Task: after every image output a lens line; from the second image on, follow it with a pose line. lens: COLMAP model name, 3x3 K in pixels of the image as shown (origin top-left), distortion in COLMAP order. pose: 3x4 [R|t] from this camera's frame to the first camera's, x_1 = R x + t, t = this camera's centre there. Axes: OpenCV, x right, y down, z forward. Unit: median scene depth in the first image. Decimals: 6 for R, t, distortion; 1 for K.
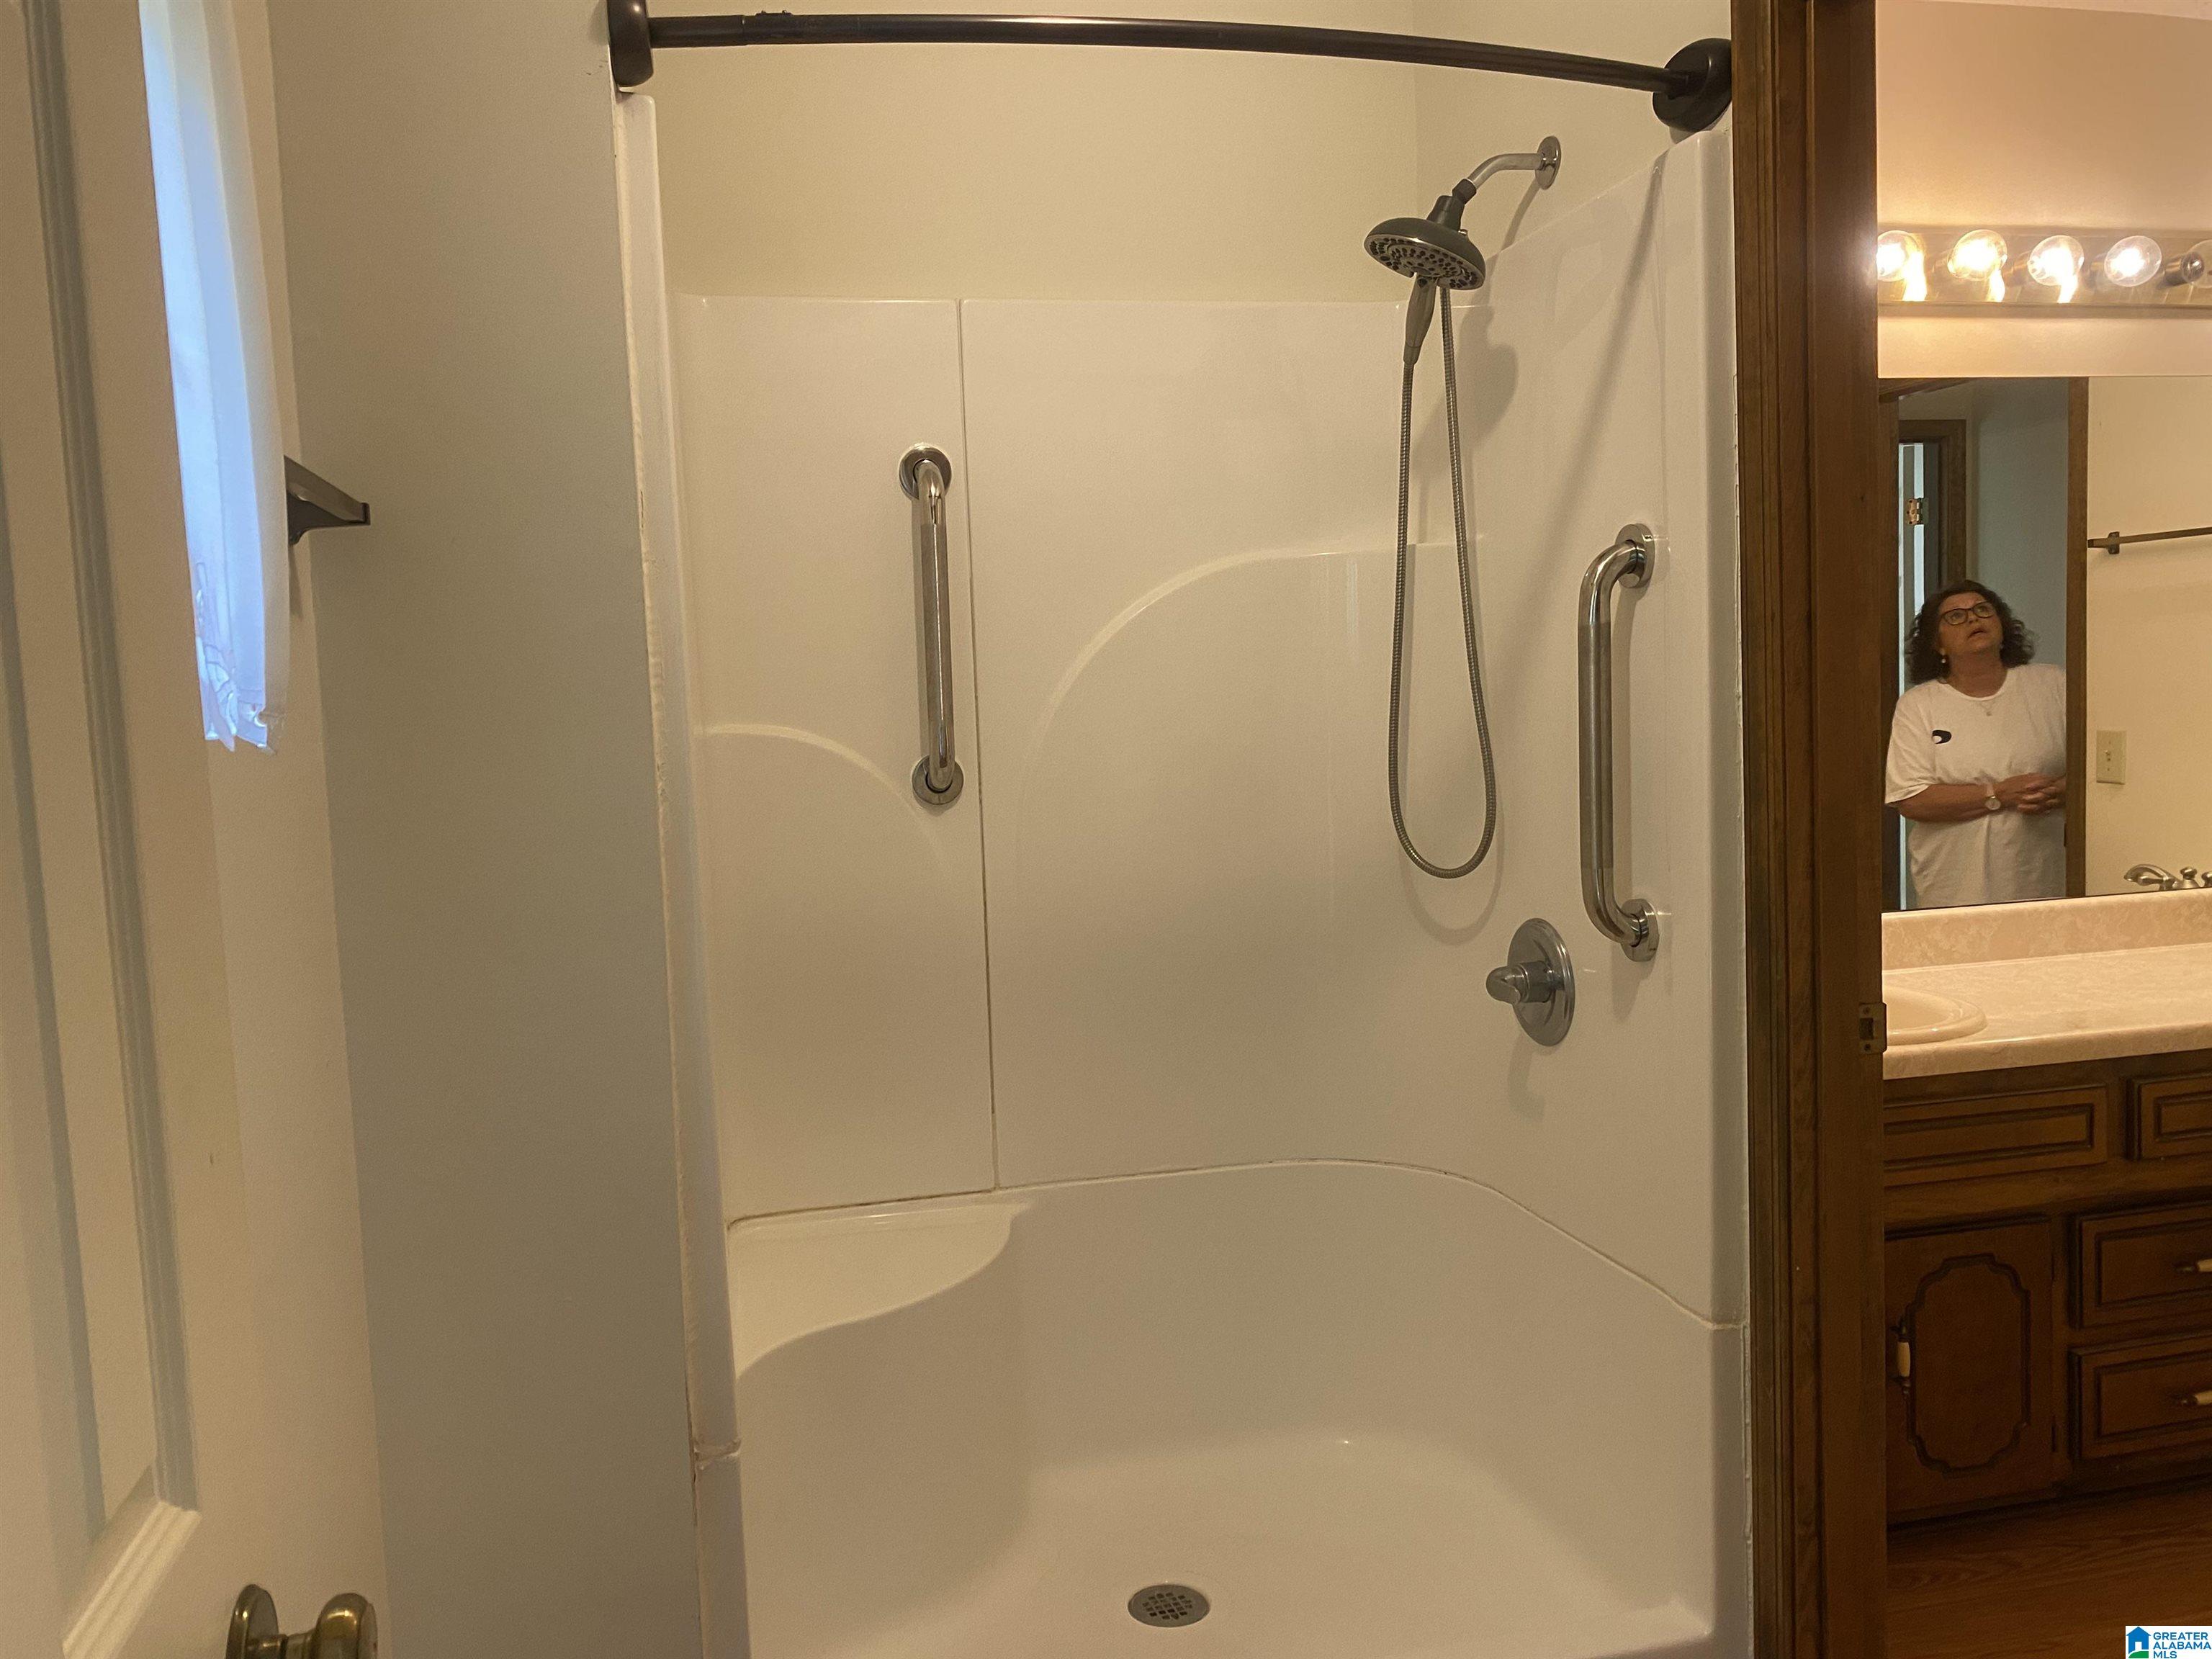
lens RADIAL K [[1708.6, 0, 1101.9], [0, 1708.6, 840.7], [0, 0, 1]] dist [0.011457, 0.002053]
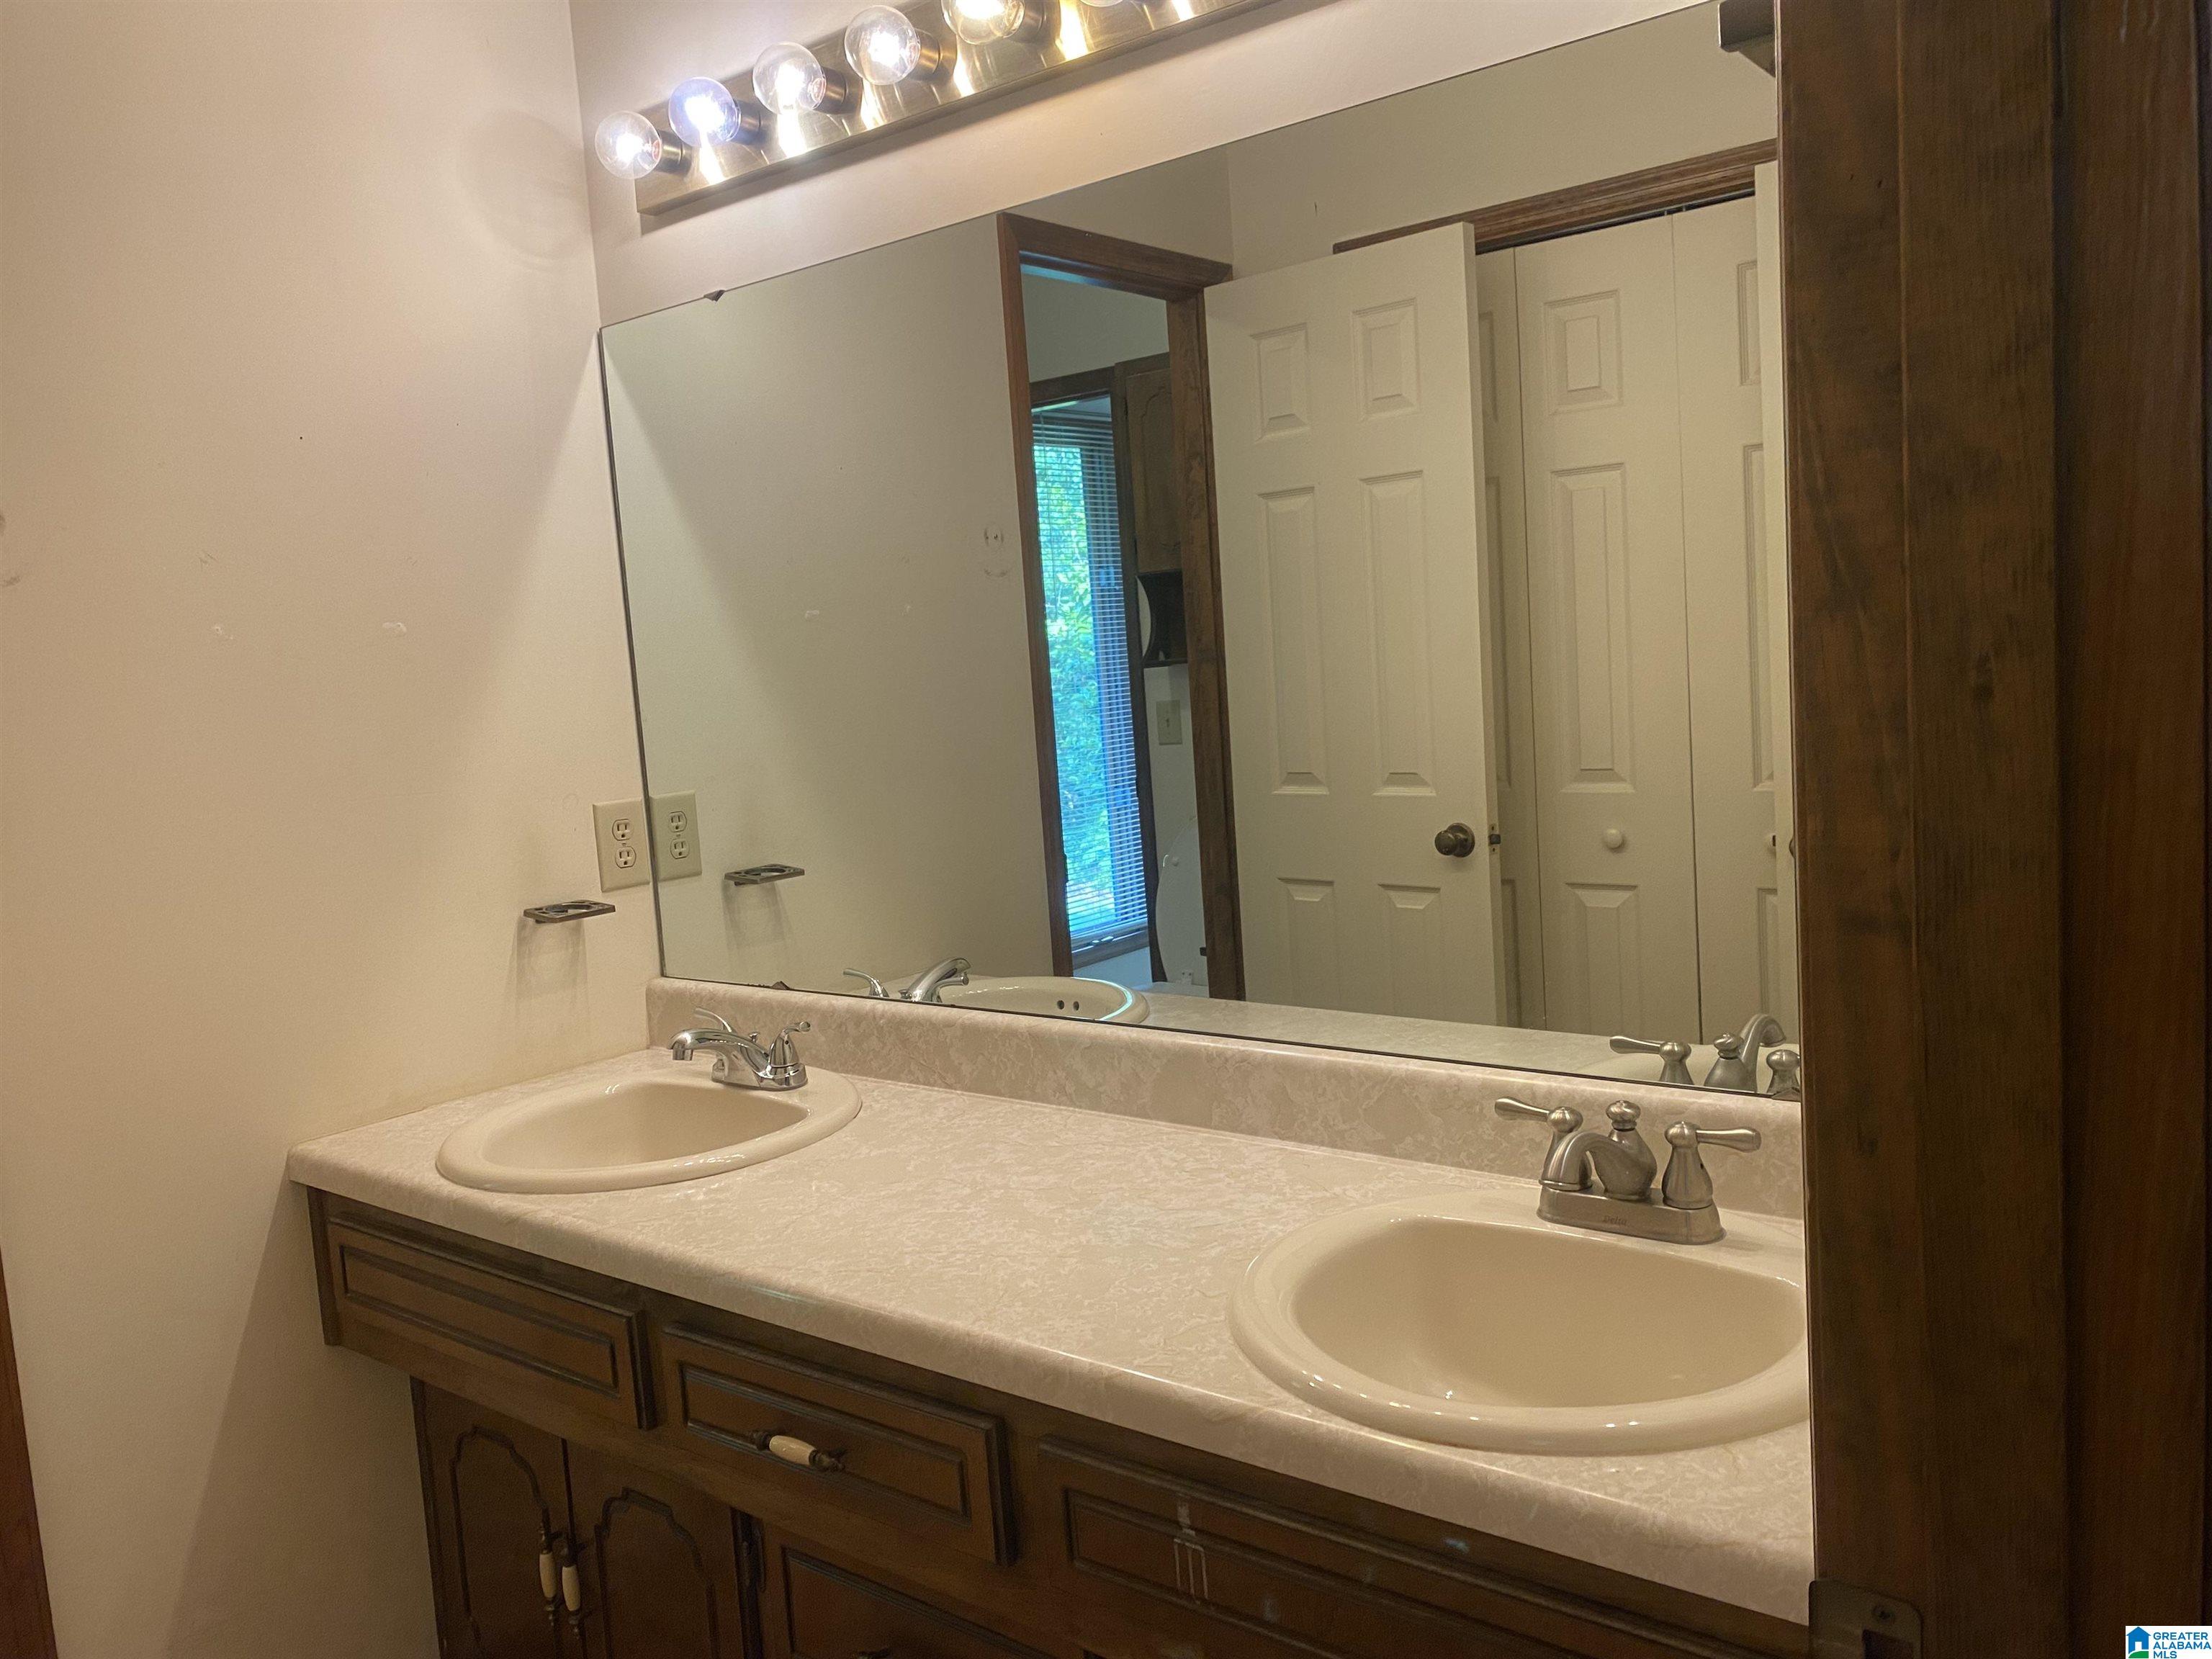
lens RADIAL K [[1708.6, 0, 1101.9], [0, 1708.6, 840.7], [0, 0, 1]] dist [0.011457, 0.002053]
pose [[0.615512, 0.088589, -0.783132, 0.990942], [-0.024755, 0.995345, 0.093138, -0.088567], [0.787738, -0.037941, 0.614841, 0.612890]]
